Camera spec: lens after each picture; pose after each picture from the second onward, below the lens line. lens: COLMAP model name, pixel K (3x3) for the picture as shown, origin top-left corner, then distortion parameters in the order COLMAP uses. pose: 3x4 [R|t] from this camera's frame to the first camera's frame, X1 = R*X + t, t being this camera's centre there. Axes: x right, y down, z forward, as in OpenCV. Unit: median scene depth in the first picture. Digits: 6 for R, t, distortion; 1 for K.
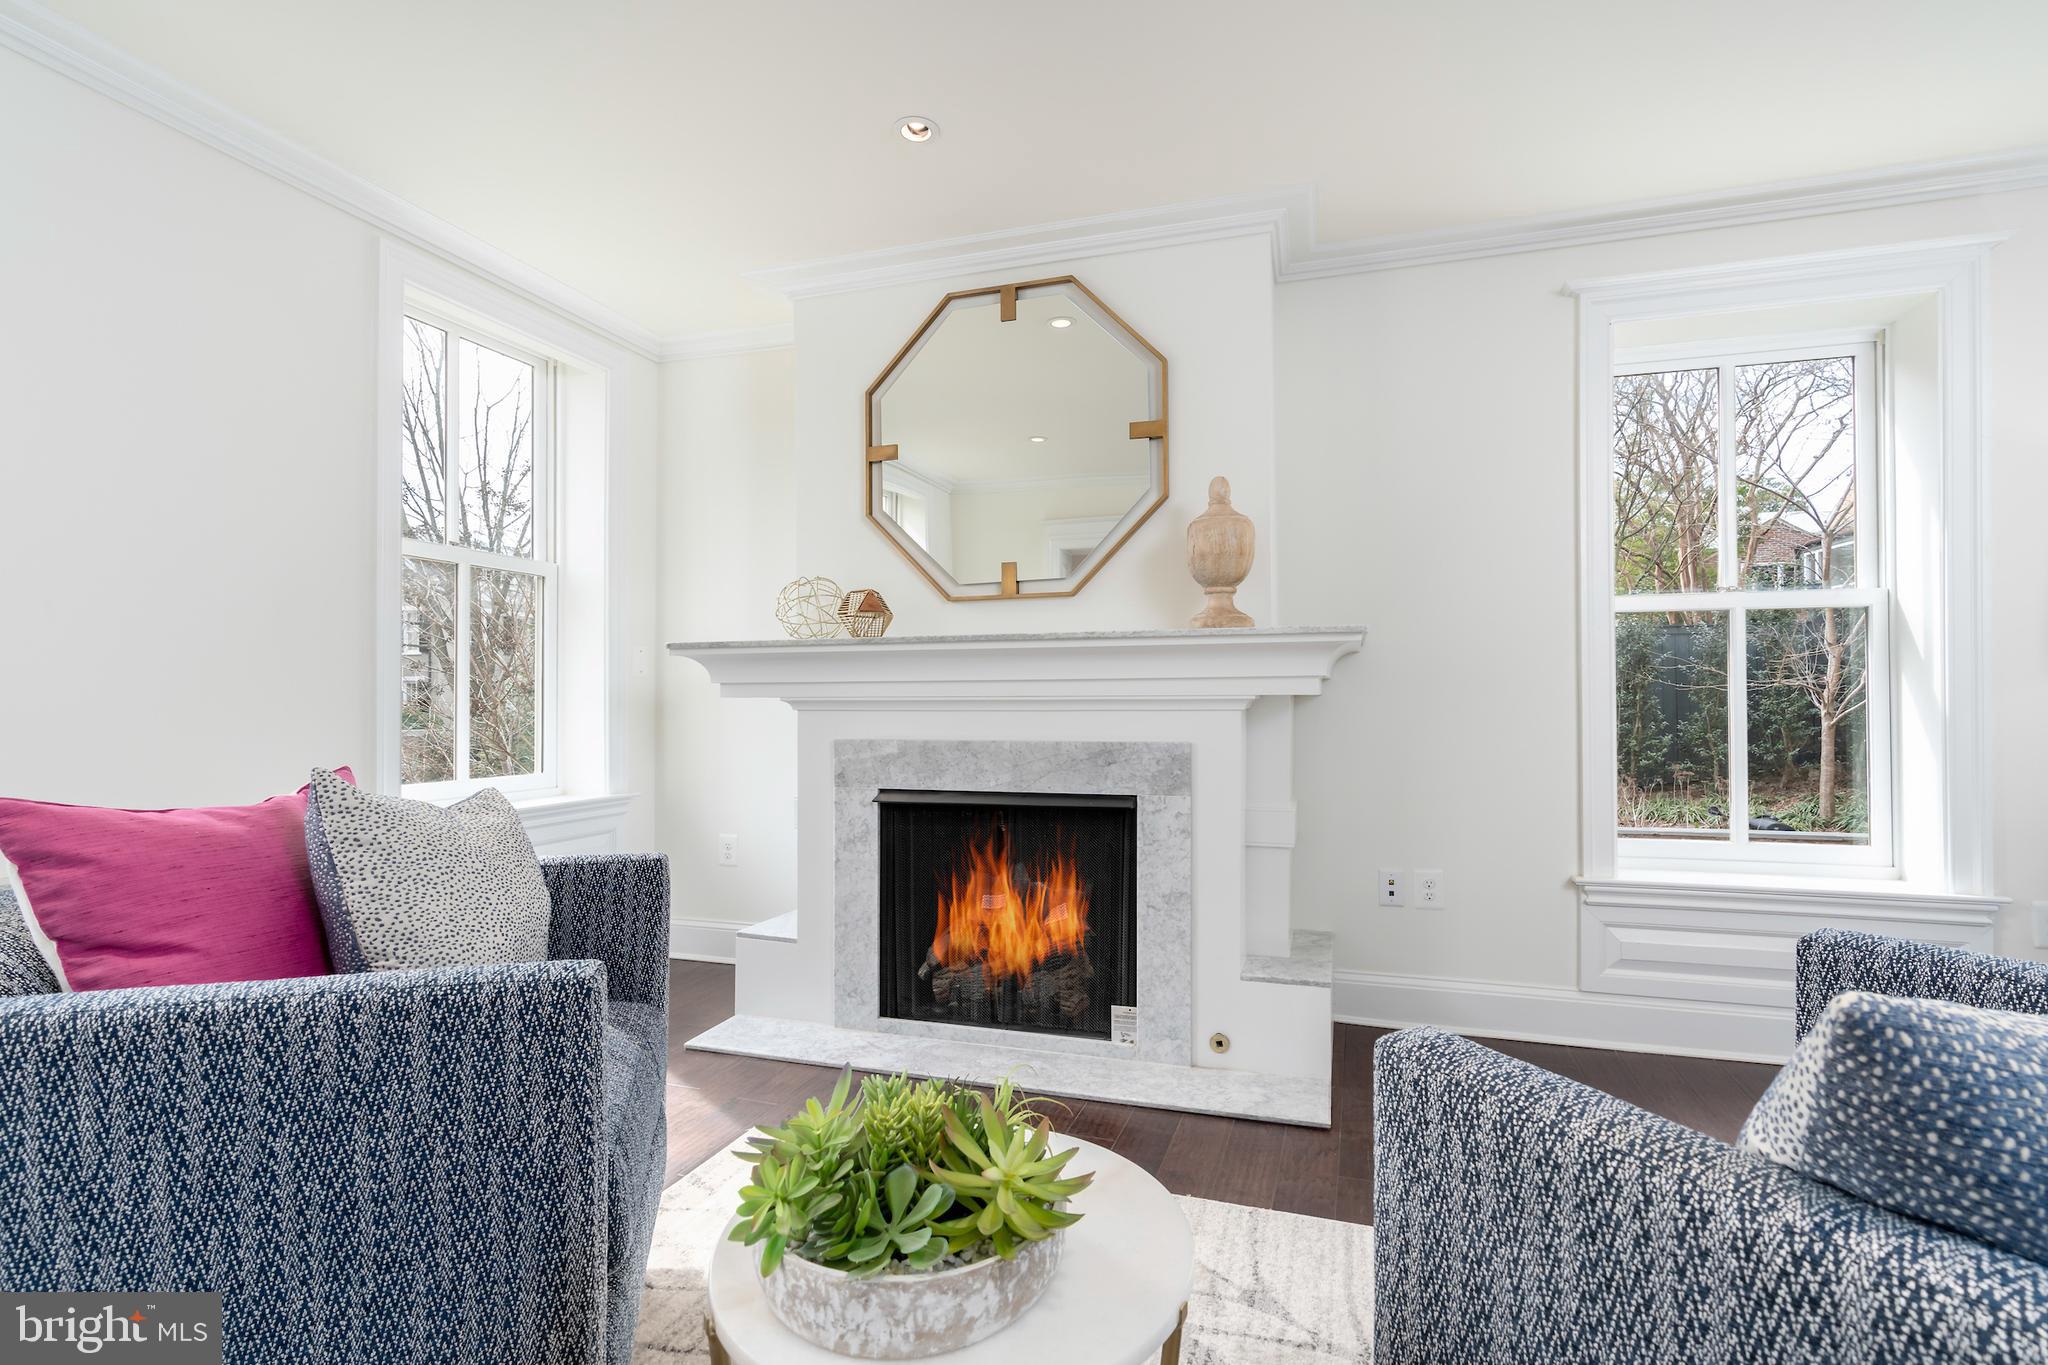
lens RADIAL K [[926.9, 0, 1024.0], [0, 926.9, 682.5], [0, 0, 1]] dist [-0.003776, -0.000042]
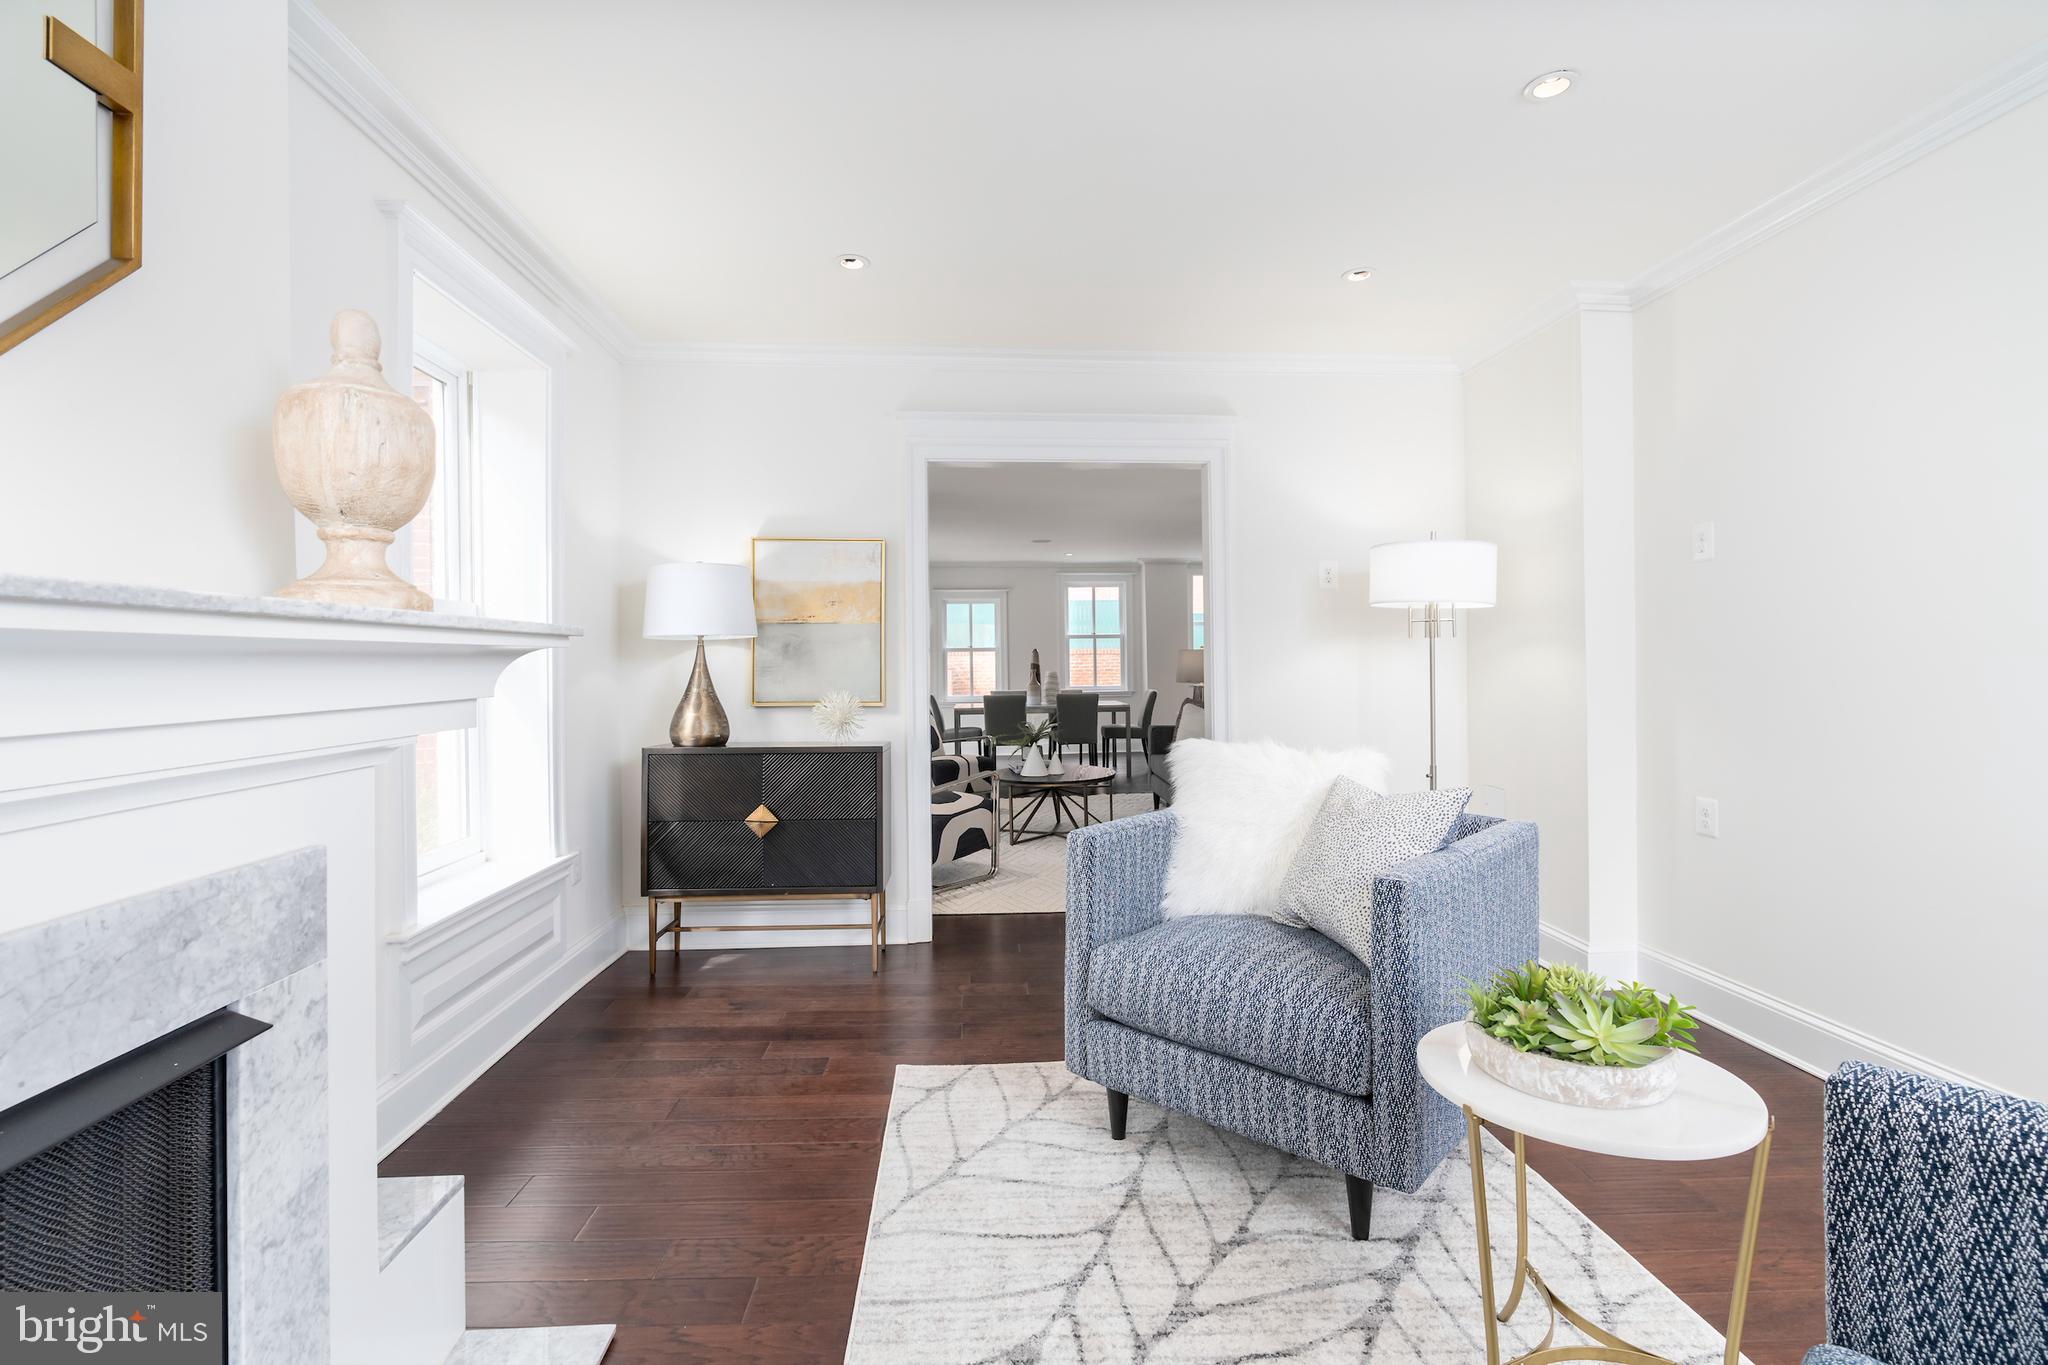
lens RADIAL K [[949.1, 0, 1028.3], [0, 949.1, 659.3], [0, 0, 1]] dist [-0.001798, -0.000256]
pose [[-0.362677, 0.007165, 0.931888, -0.380393], [-0.012582, 0.999842, -0.012584, -0.027090], [-0.931830, -0.016289, -0.362529, 0.790546]]
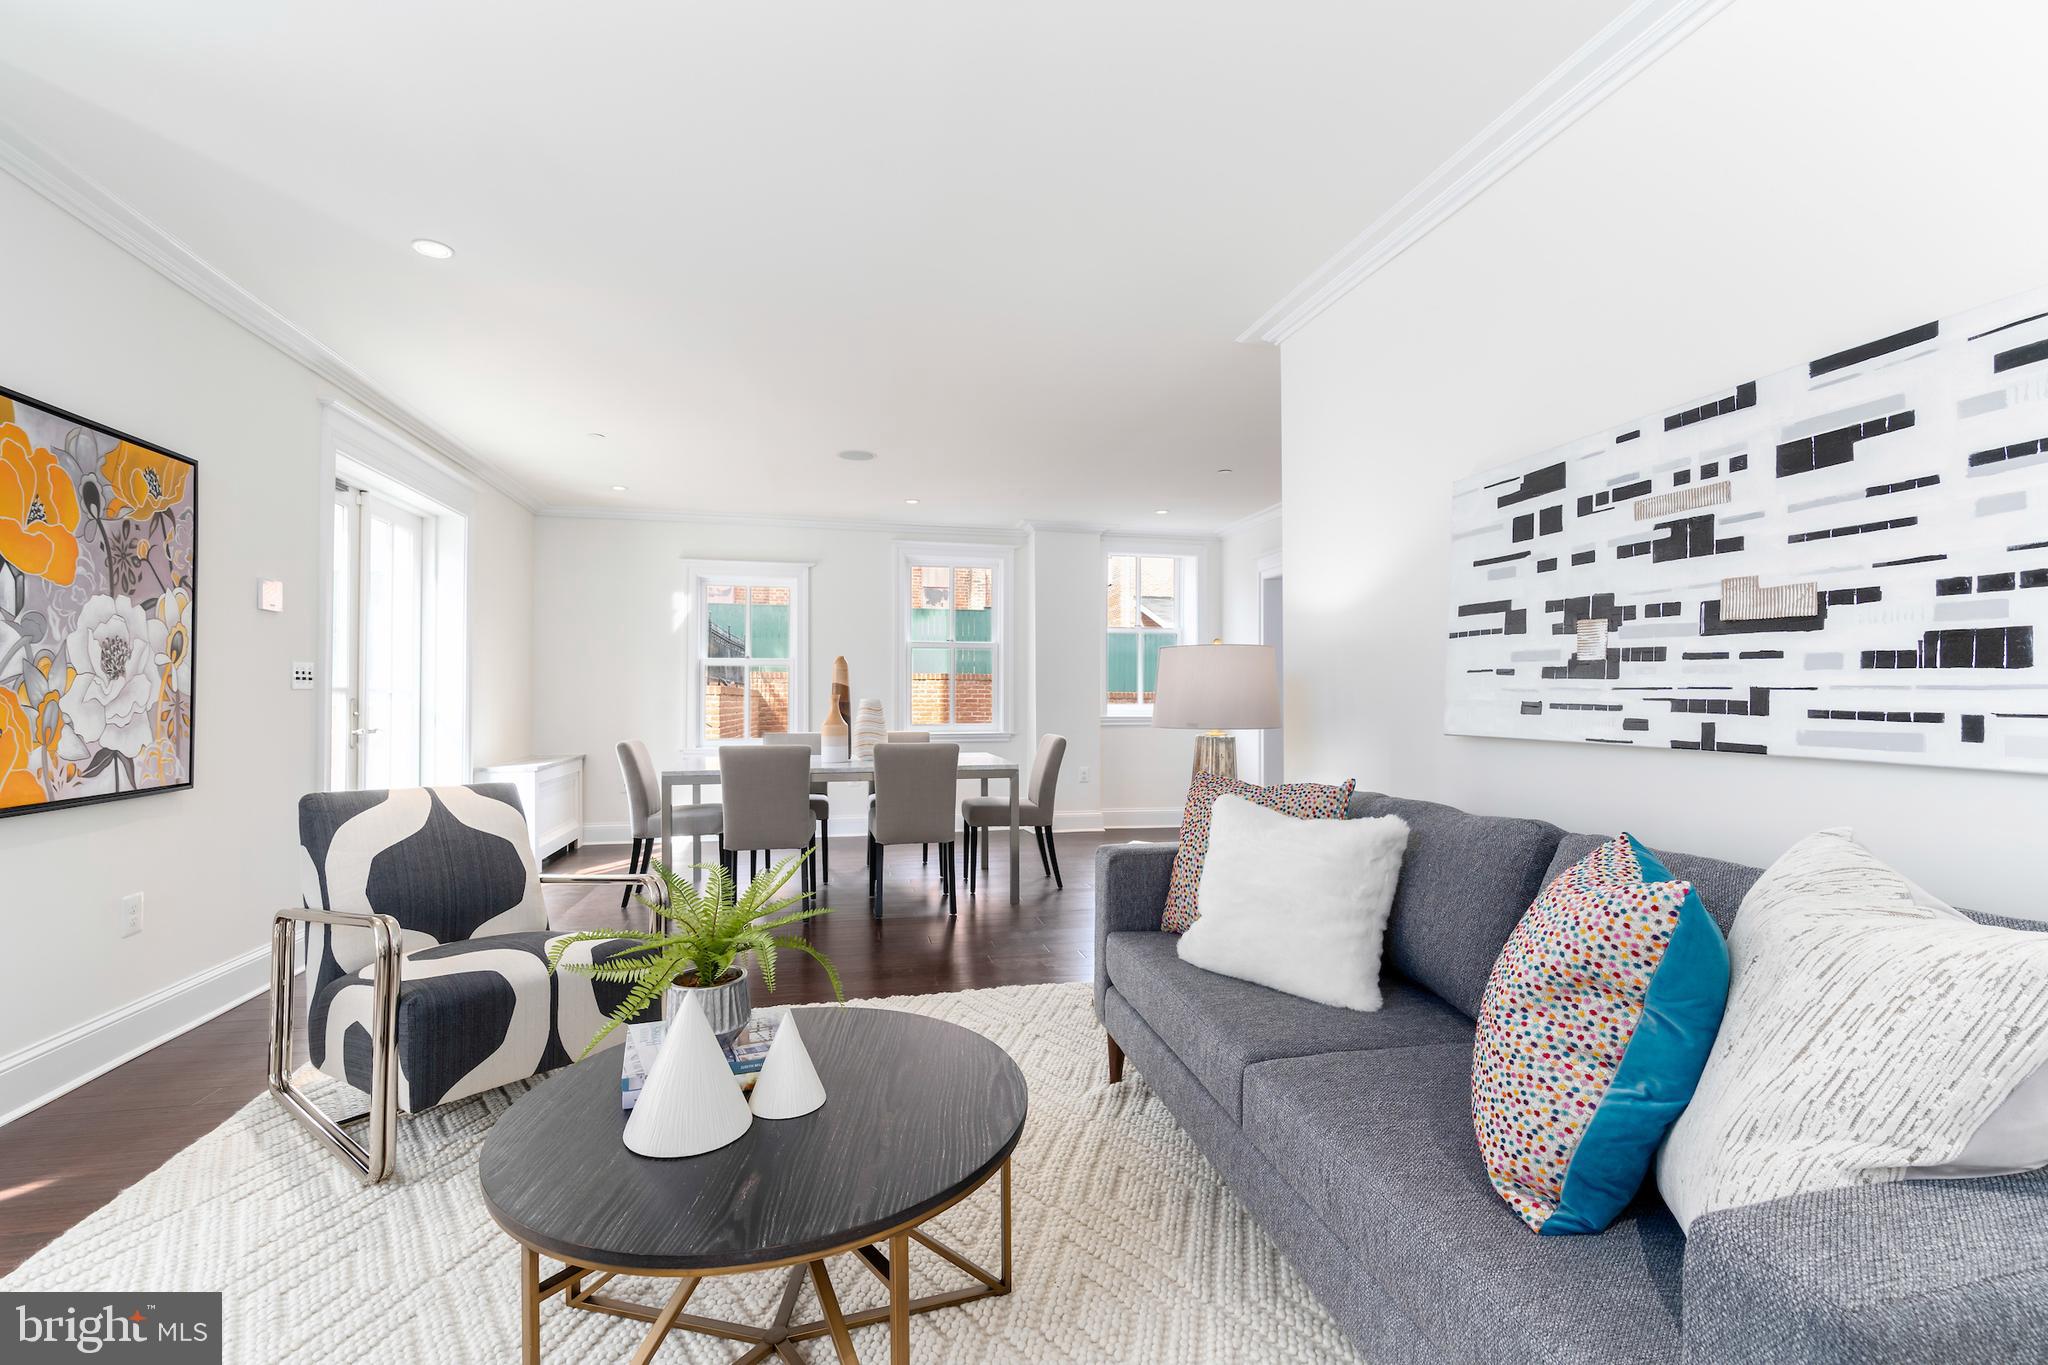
lens RADIAL K [[929.8, 0, 1021.6], [0, 929.8, 704.5], [0, 0, 1]] dist [0.001584, 0.000794]
pose [[-0.494394, -0.006673, 0.869212, 1.162000], [-0.020312, 0.999786, -0.003878, -0.015725], [-0.869001, -0.019572, -0.494424, 0.063080]]
